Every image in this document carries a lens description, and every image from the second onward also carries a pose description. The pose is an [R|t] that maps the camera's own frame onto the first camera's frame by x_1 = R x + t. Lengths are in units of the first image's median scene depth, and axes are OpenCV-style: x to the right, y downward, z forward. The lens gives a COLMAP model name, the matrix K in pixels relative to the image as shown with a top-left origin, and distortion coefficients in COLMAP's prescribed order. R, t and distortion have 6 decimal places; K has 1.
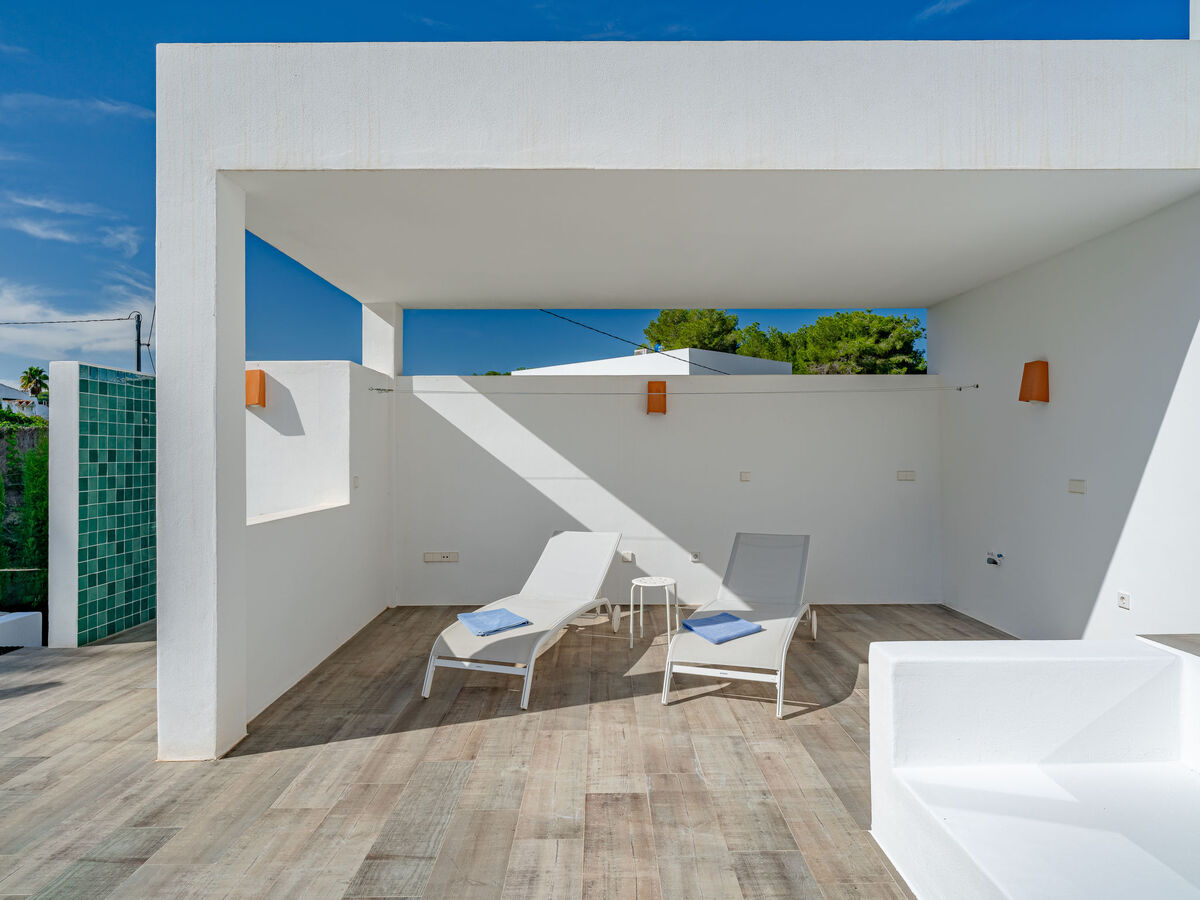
lens RADIAL K [[728.0, 0, 597.2], [0, 728.0, 449.3], [0, 0, 1]] dist [-0.011937, 0.012403]
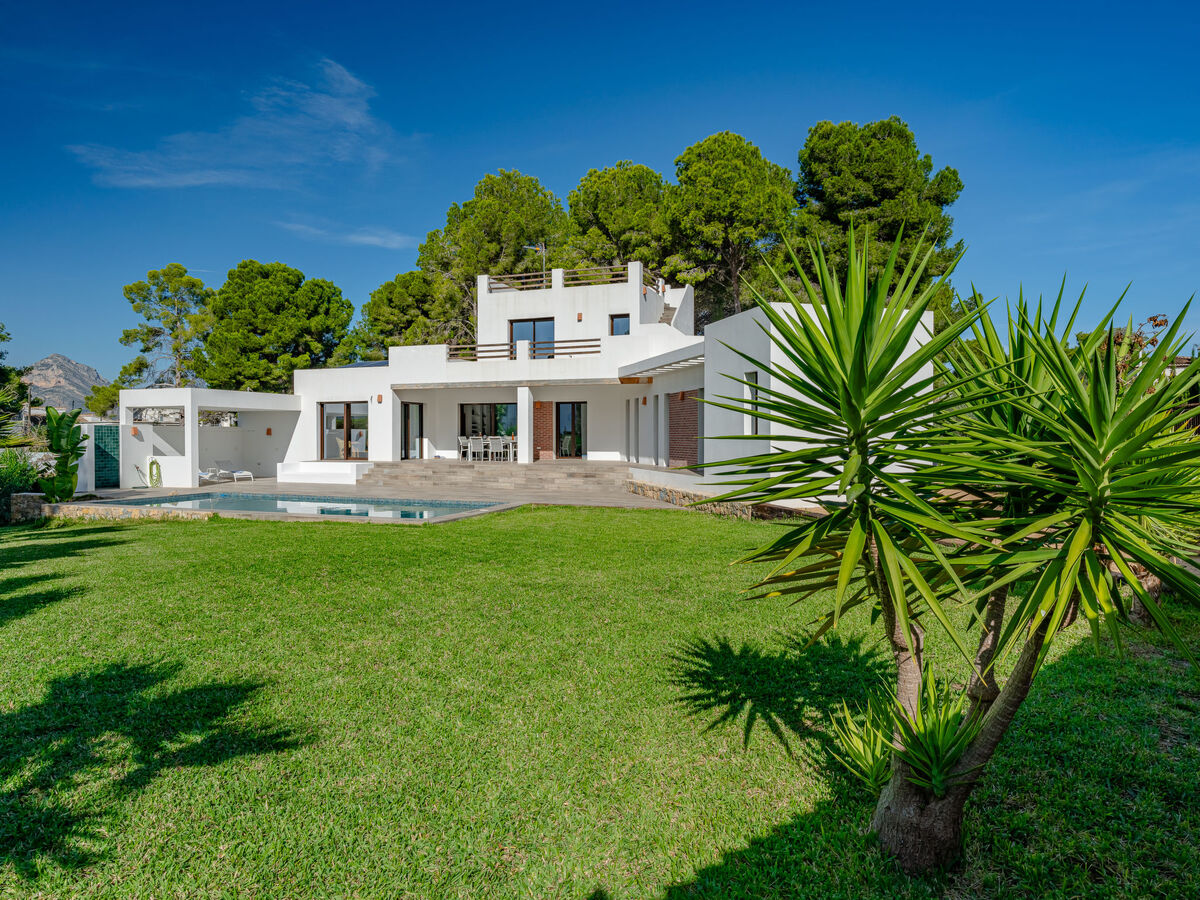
lens RADIAL K [[728.0, 0, 597.2], [0, 728.0, 449.3], [0, 0, 1]] dist [-0.011937, 0.012403]
pose [[0.341352, -0.014269, 0.939827, -0.323991], [-0.004390, 0.999850, 0.016774, -0.004955], [-0.939925, -0.009851, 0.341238, -0.282713]]
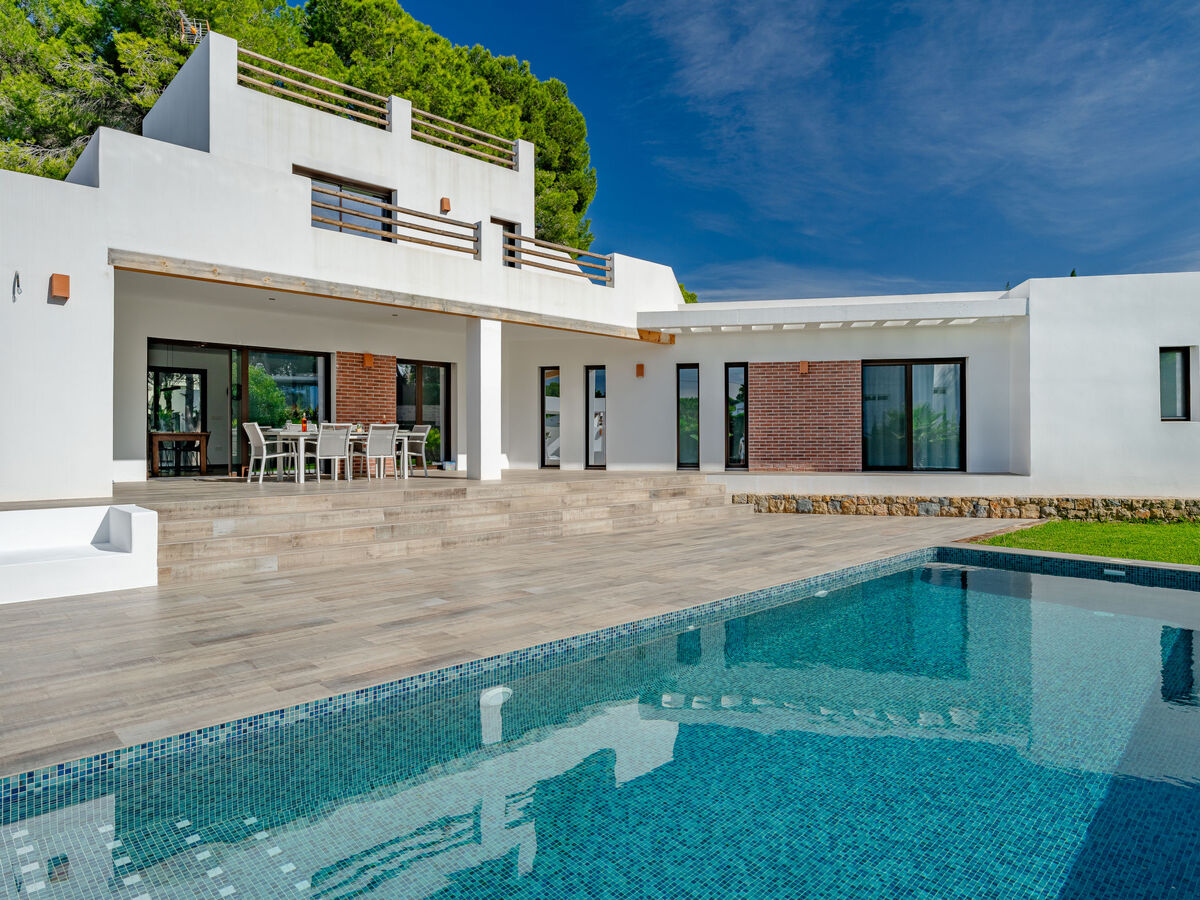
lens RADIAL K [[732.7, 0, 600.3], [0, 732.7, 438.0], [0, 0, 1]] dist [-0.006753, 0.002903]
pose [[-0.693725, 0.008051, 0.720195, -0.113462], [0.002294, 0.999957, -0.008969, 0.000630], [-0.720236, -0.004570, -0.693714, 0.015300]]
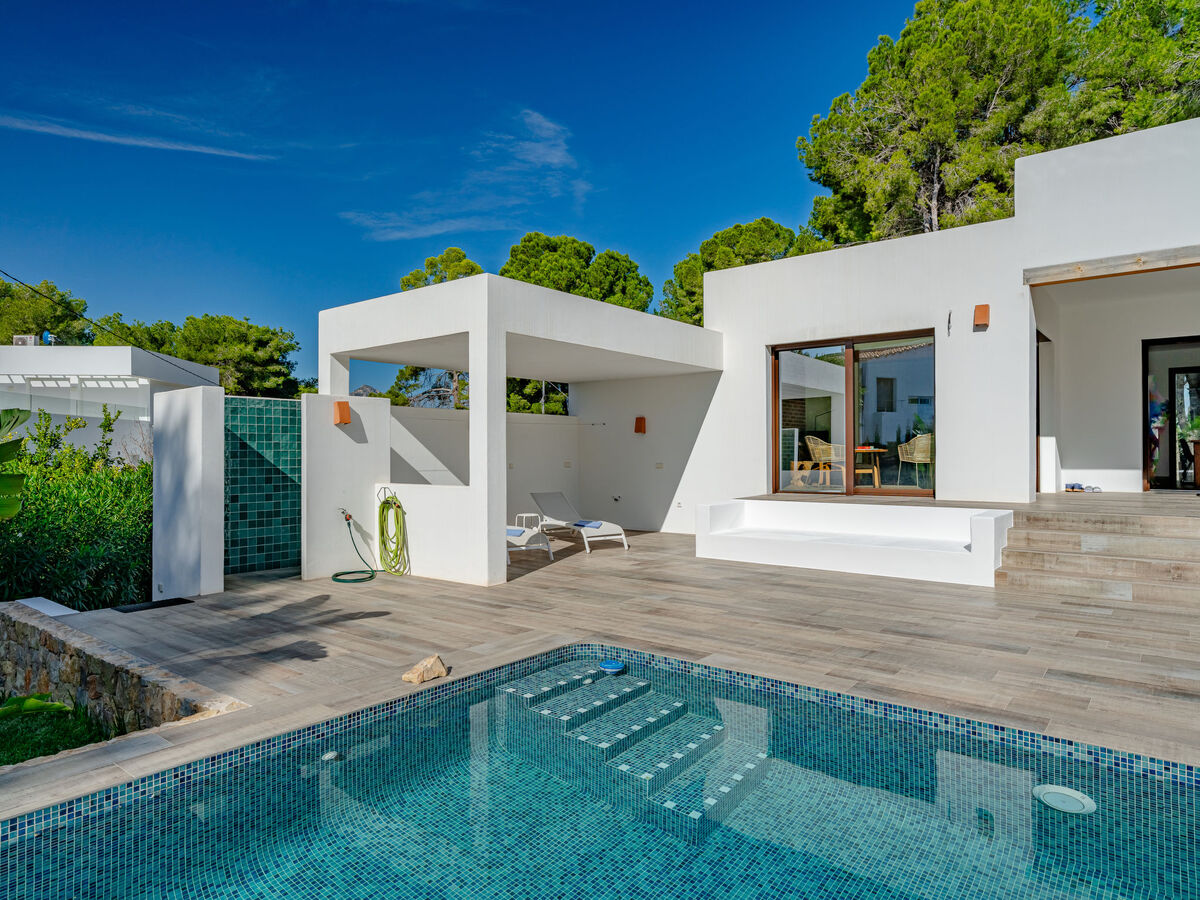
lens RADIAL K [[728.0, 0, 597.2], [0, 728.0, 449.3], [0, 0, 1]] dist [-0.011937, 0.012403]
pose [[0.628516, 0.005231, 0.777779, -0.117511], [-0.001165, 0.999983, -0.005784, 0.000485], [-0.777796, 0.002730, 0.628511, -0.038205]]
